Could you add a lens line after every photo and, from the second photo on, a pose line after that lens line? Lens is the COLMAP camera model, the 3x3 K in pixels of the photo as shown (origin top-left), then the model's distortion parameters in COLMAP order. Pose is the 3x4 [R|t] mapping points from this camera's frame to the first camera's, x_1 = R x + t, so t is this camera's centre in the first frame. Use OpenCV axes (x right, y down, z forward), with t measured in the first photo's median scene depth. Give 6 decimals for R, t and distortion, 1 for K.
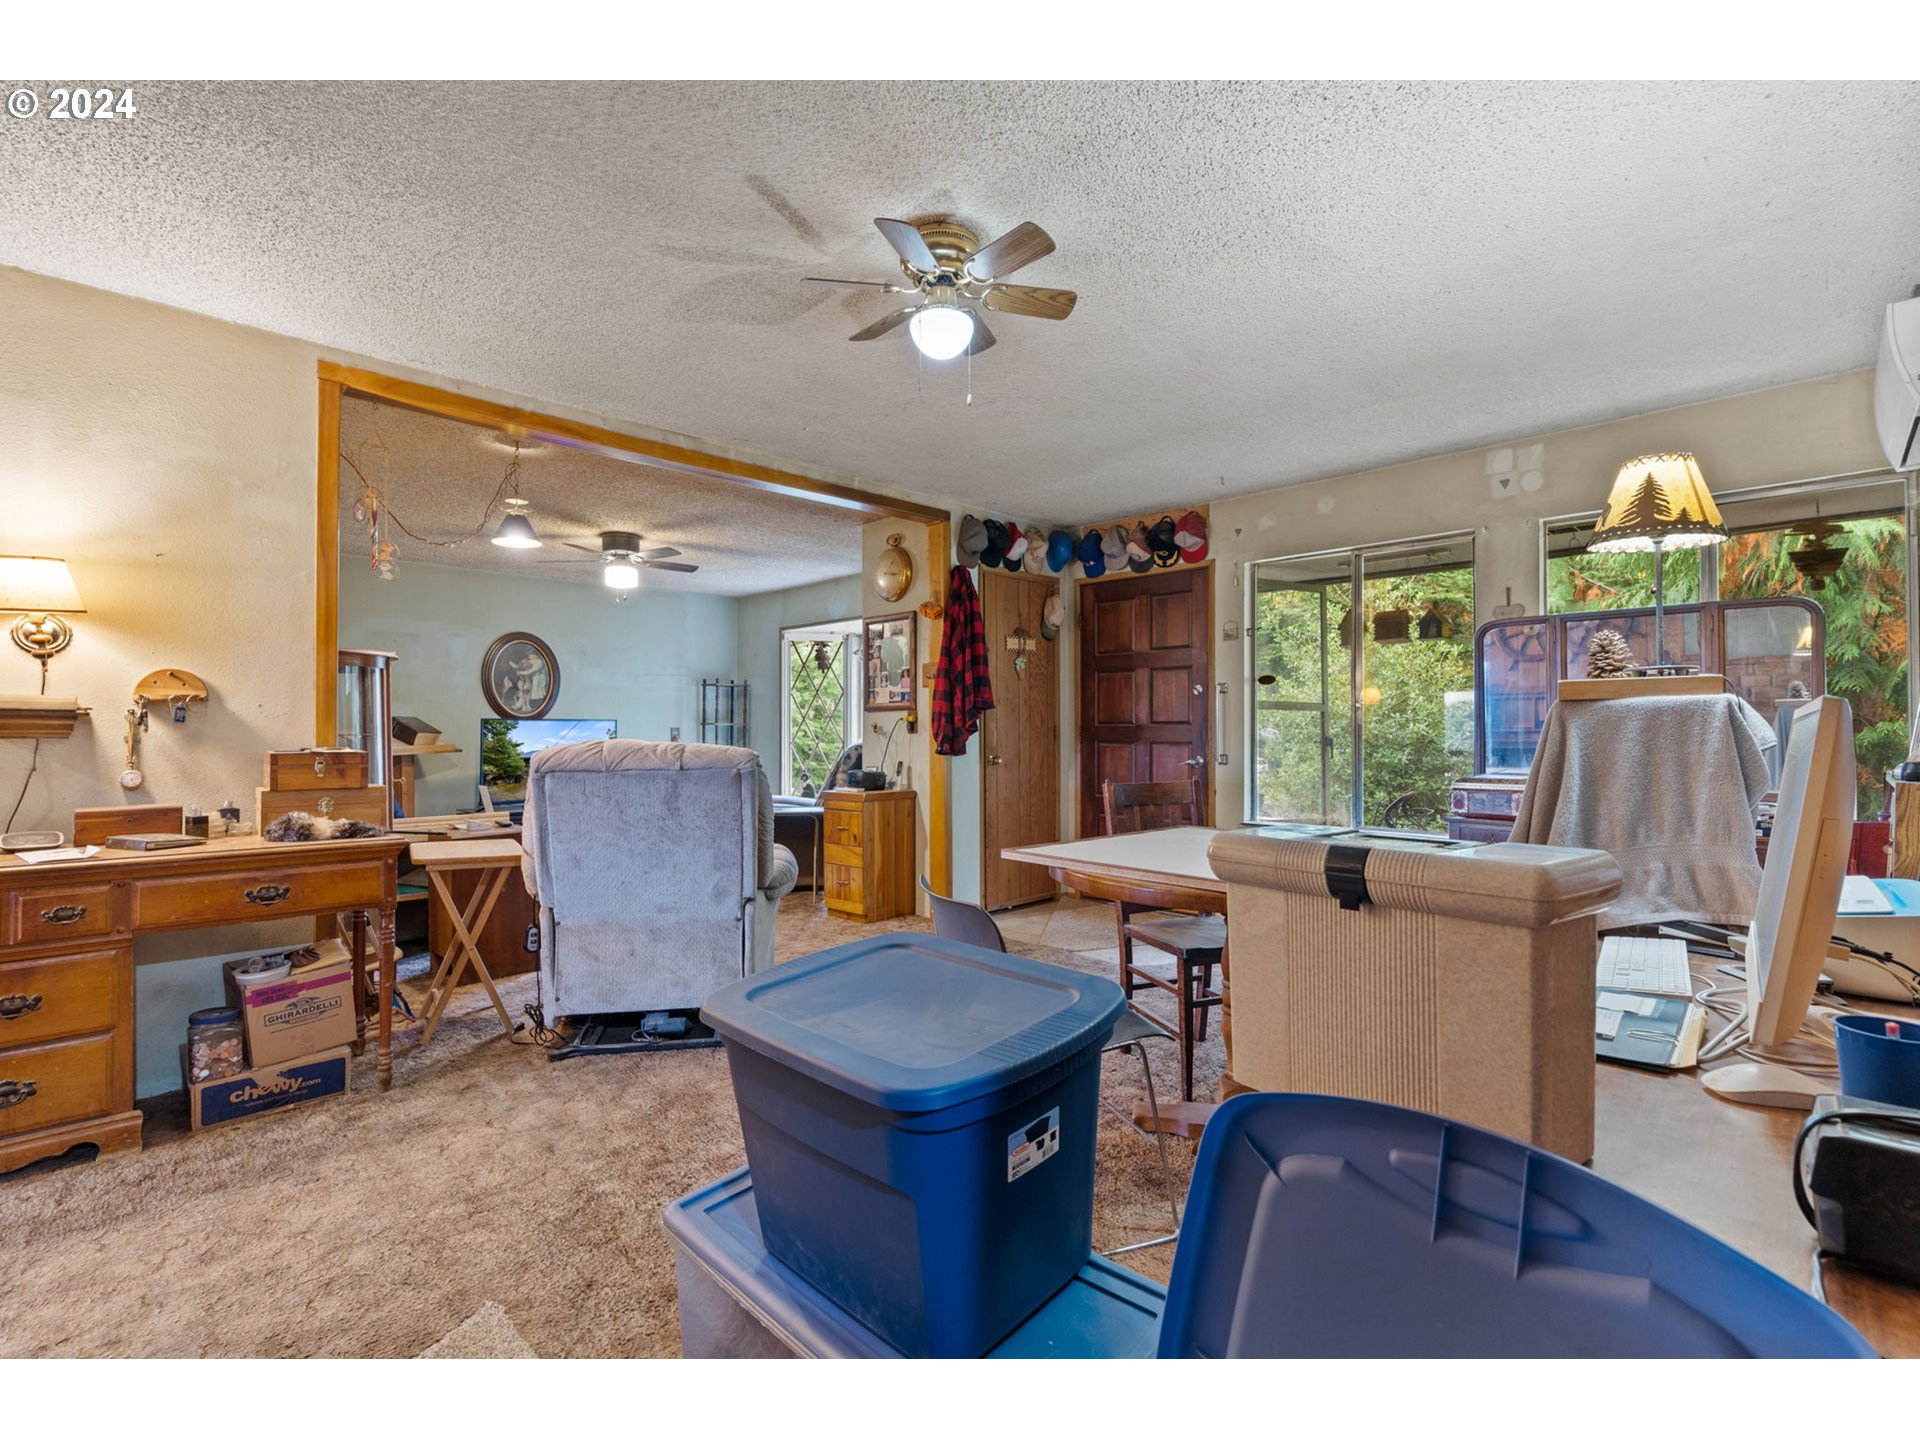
lens RADIAL K [[885.0, 0, 960.0], [0, 885.0, 720.0], [0, 0, 1]] dist [-0.003003, -0.000158]
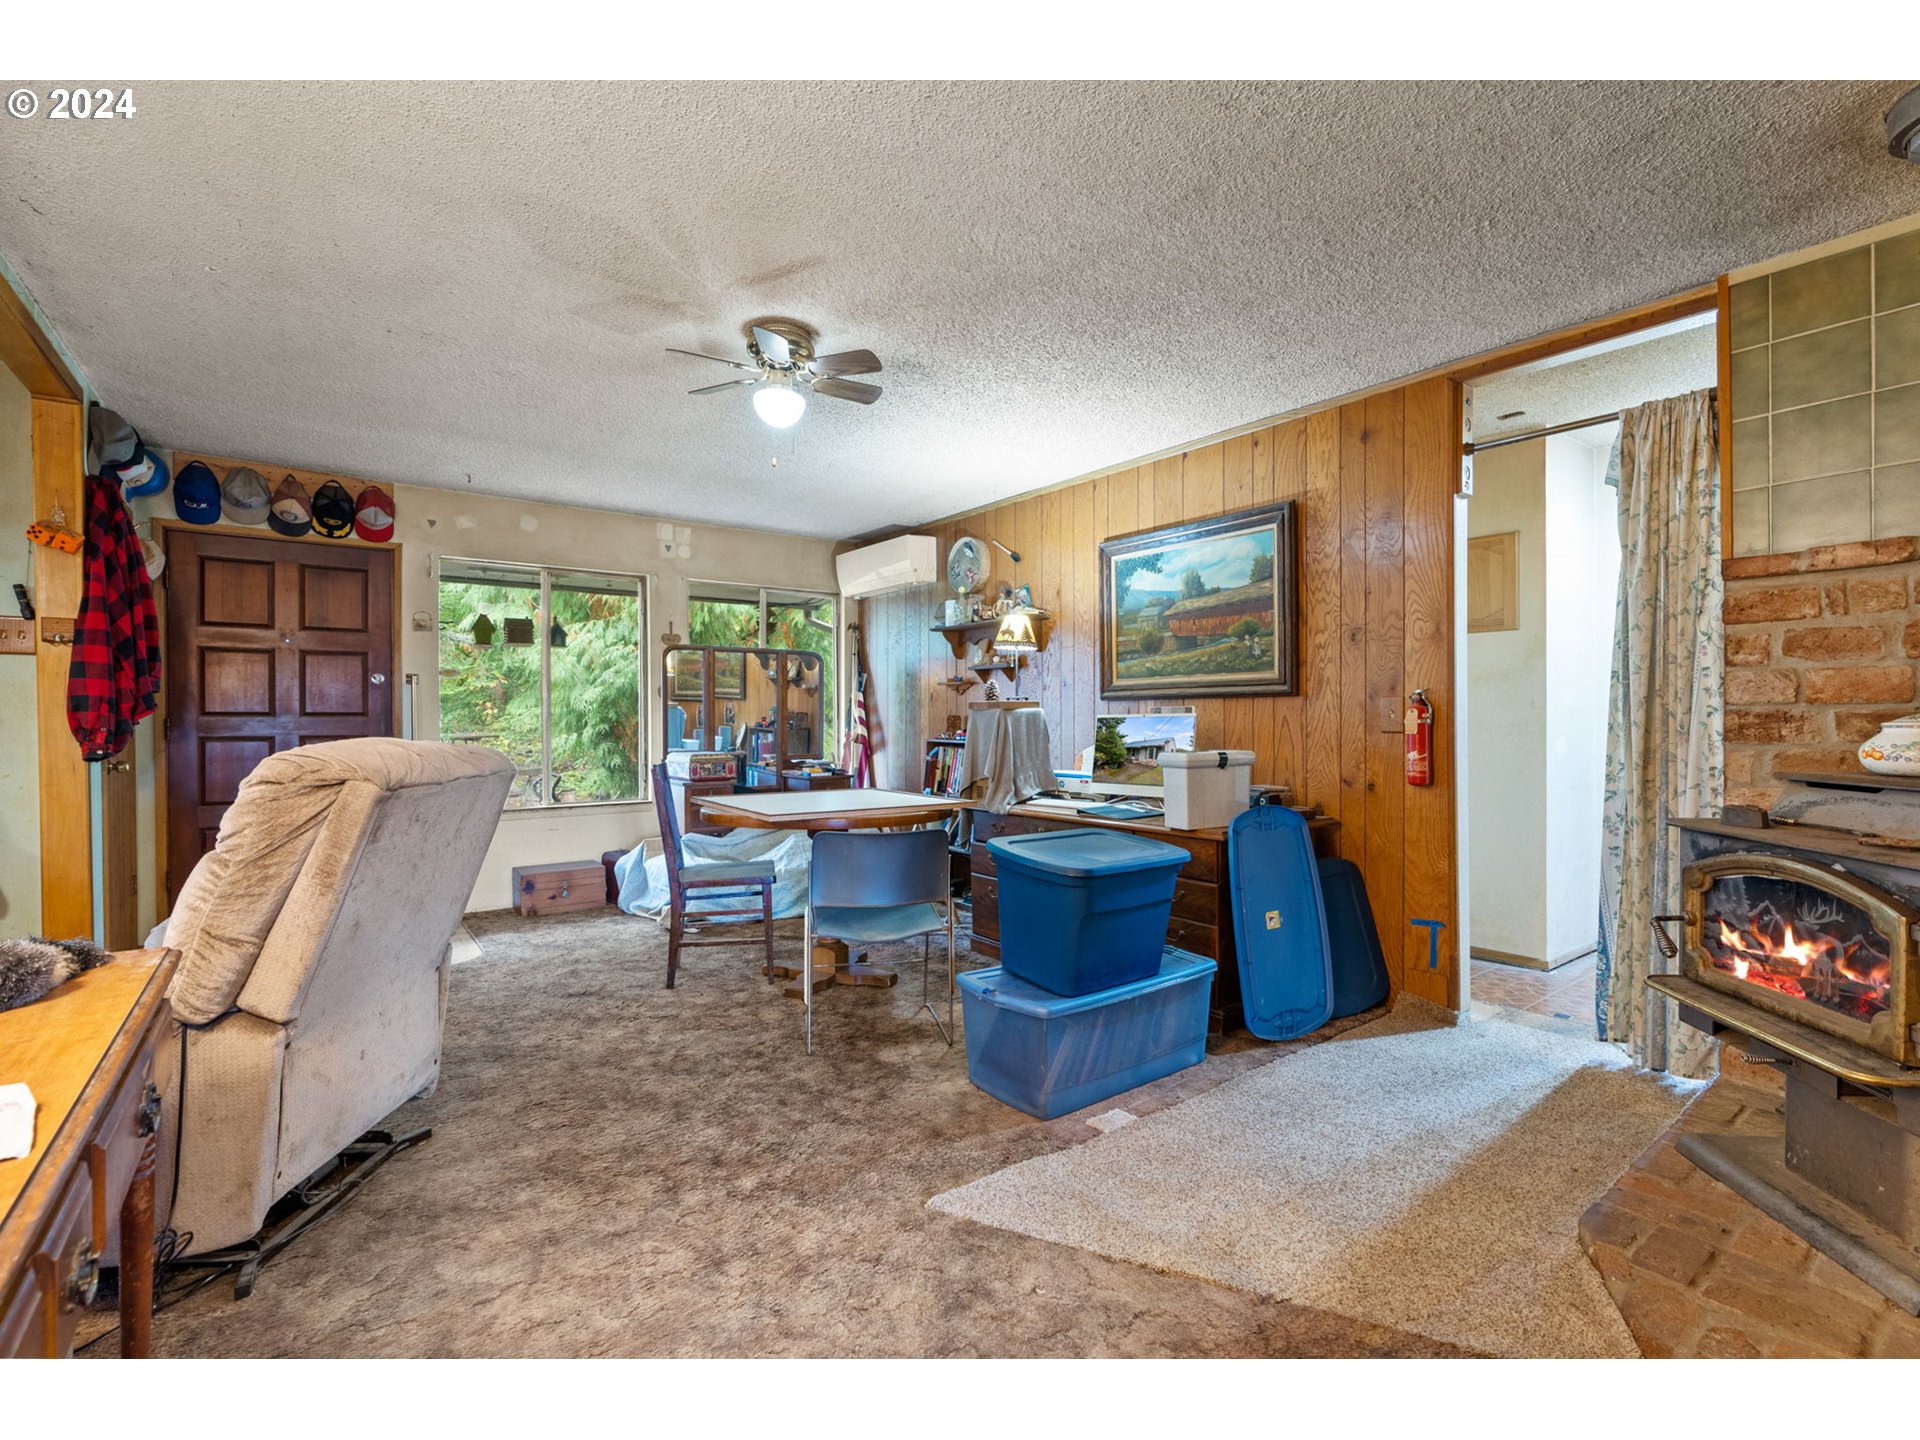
lens RADIAL K [[885.0, 0, 960.0], [0, 885.0, 720.0], [0, 0, 1]] dist [-0.003003, -0.000158]
pose [[0.129065, -0.001788, 0.991634, -0.658921], [-0.011005, 0.999934, 0.003236, -0.000608], [-0.991575, -0.011331, 0.129037, 0.309919]]
